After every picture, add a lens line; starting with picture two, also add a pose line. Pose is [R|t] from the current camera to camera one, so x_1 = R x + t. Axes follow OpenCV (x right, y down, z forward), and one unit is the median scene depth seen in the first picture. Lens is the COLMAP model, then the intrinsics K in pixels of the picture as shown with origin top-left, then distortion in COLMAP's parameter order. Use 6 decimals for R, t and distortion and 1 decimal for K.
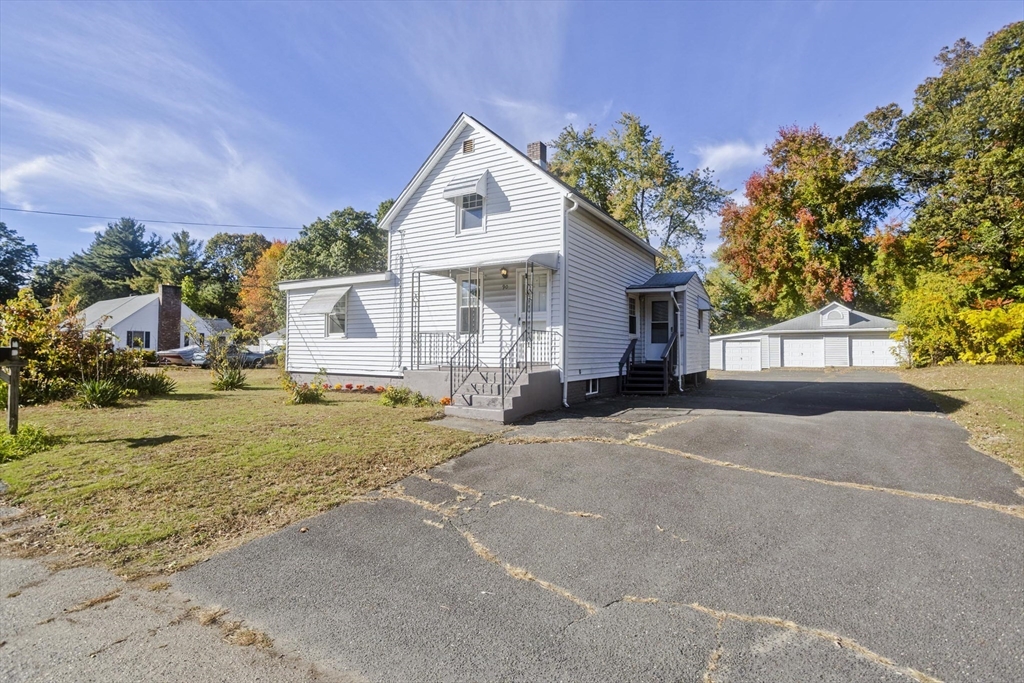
lens RADIAL K [[503.1, 0, 471.2], [0, 503.1, 308.5], [0, 0, 1]] dist [-0.109605, 0.059129]
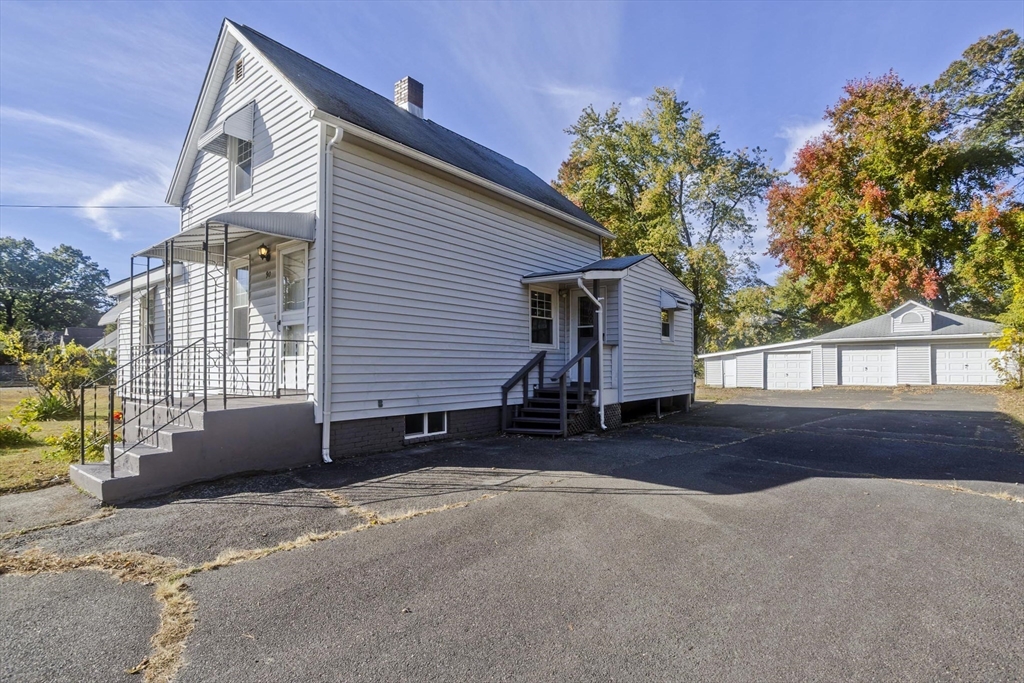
lens RADIAL K [[495.8, 0, 515.7], [0, 495.8, 334.0], [0, 0, 1]] dist [-0.056172, 0.034320]
pose [[0.995603, -0.016677, -0.092181, 0.188307], [0.018568, 0.999633, 0.019701, 0.012101], [0.091819, -0.021326, 0.995547, 0.164815]]
